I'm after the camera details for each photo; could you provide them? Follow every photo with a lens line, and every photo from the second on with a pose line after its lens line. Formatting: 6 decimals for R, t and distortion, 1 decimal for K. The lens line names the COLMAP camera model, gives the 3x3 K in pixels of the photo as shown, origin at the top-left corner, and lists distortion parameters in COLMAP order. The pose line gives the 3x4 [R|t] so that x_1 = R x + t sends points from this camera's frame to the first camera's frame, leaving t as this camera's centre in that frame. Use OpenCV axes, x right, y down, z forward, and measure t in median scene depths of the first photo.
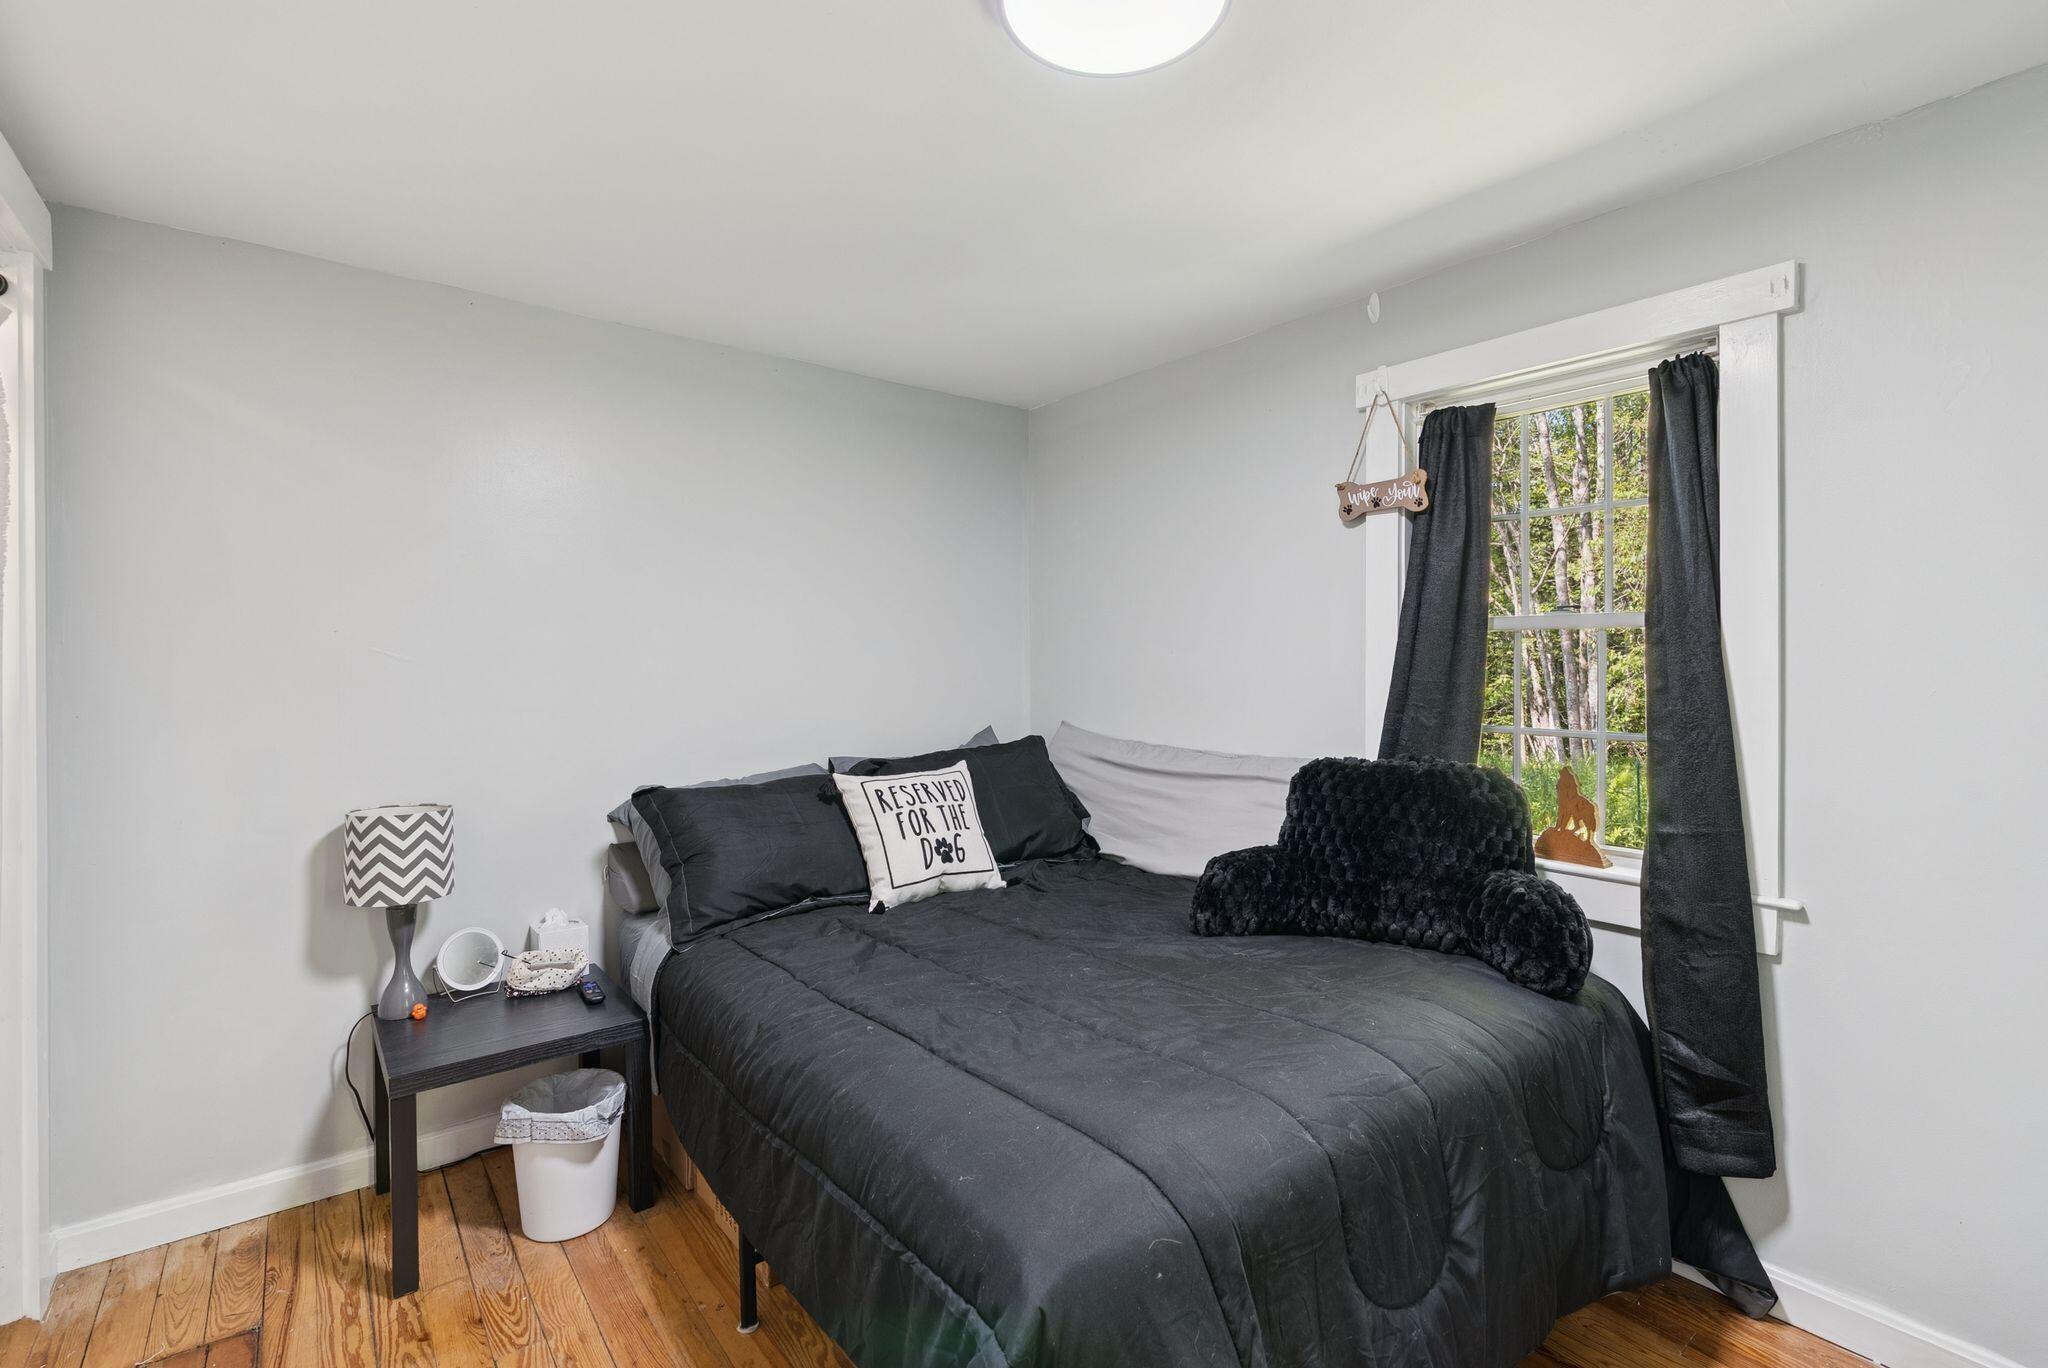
lens RADIAL K [[919.5, 0, 1028.2], [0, 919.5, 675.1], [0, 0, 1]] dist [-0.001461, -0.000045]
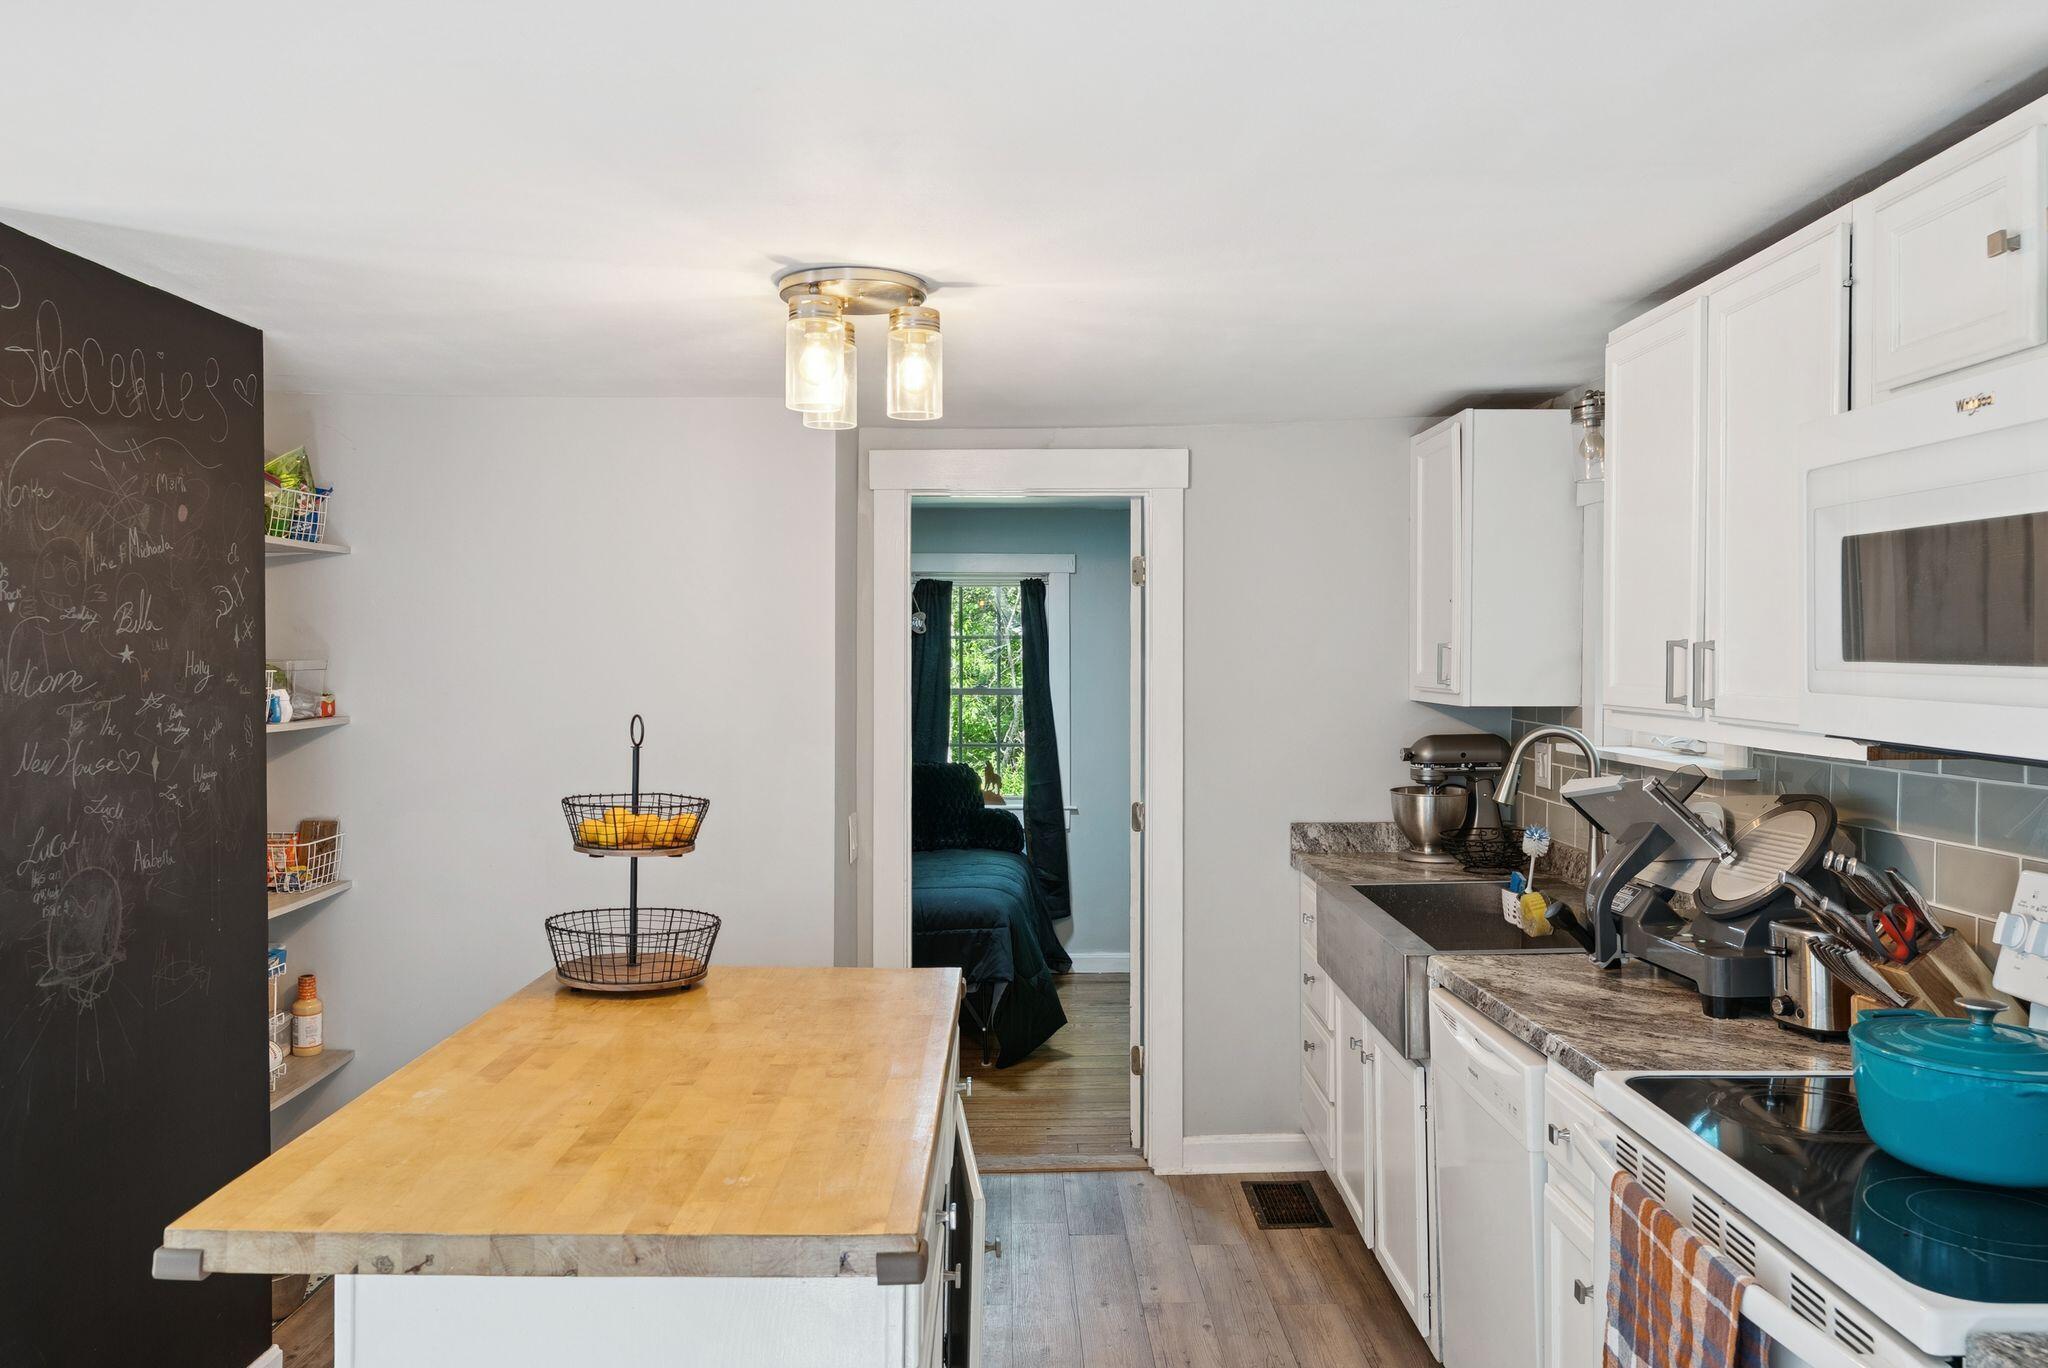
lens RADIAL K [[1500.8, 0, 1025.0], [0, 1500.8, 677.3], [0, 0, 1]] dist [0.060138, -0.046885]
pose [[0.613285, -0.010483, 0.789792, -2.464950], [0.006572, 0.999945, 0.008169, -0.140500], [-0.789834, 0.000180, 0.613321, -1.403218]]
